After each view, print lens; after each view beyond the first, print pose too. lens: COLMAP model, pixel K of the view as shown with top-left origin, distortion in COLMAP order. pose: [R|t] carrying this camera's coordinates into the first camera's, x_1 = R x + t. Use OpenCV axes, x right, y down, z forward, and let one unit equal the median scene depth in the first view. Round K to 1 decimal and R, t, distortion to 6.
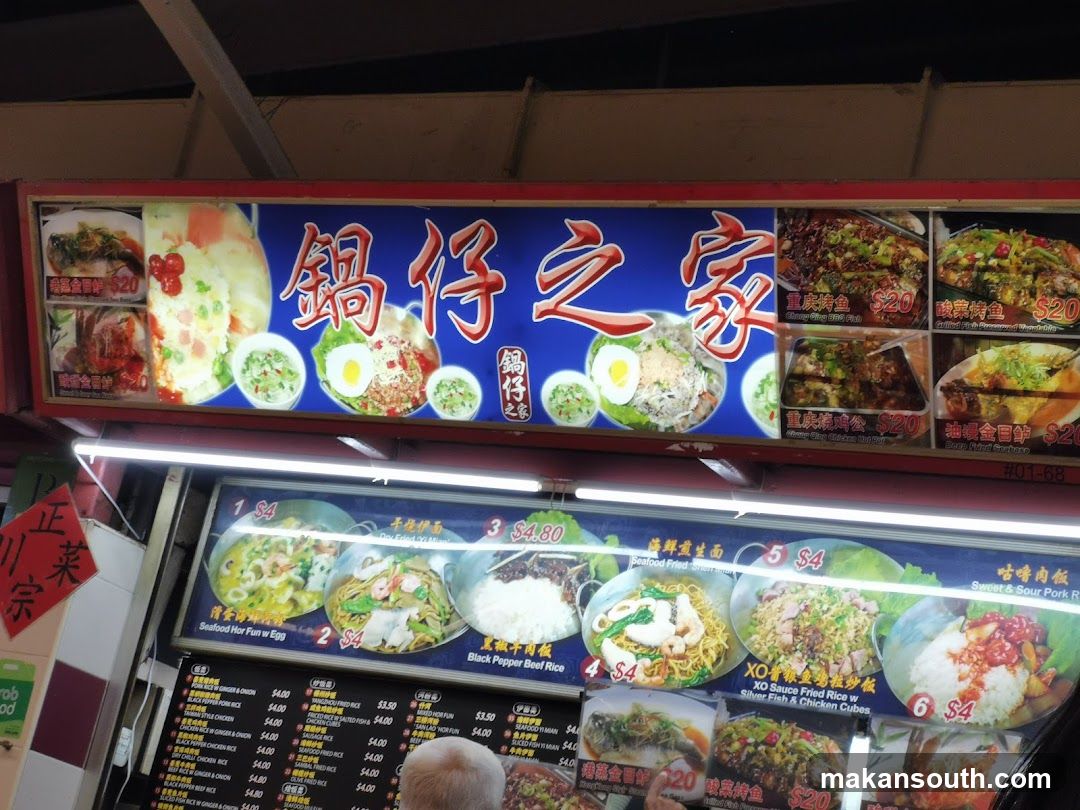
lens RADIAL K [[2598.2, 0, 512.7], [0, 2598.2, 442.6], [0, 0, 1]] dist [0.832061, -11.100721]
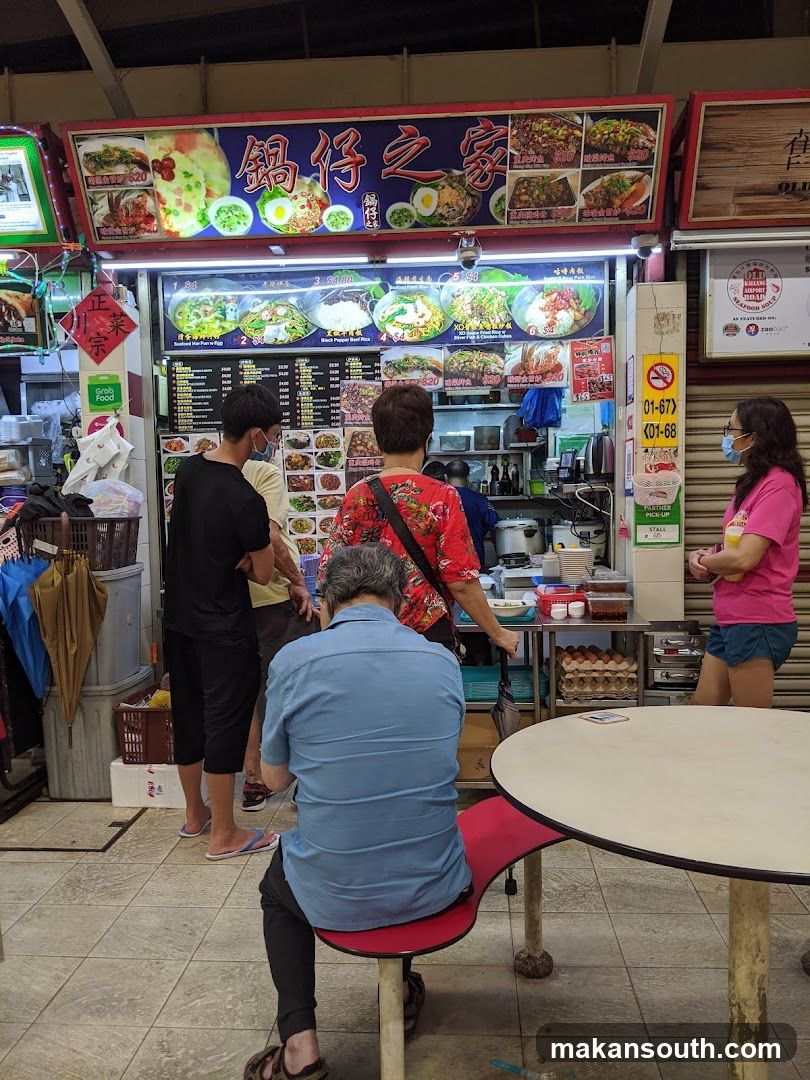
lens RADIAL K [[858.0, 0, 409.9], [0, 858.0, 560.5], [0, 0, 1]] dist [0.101881, -0.184331]
pose [[0.858238, -0.273900, 0.434058, -0.355143], [0.092531, 0.914415, 0.394059, -0.036929], [-0.504842, -0.298033, 0.810130, 0.289836]]
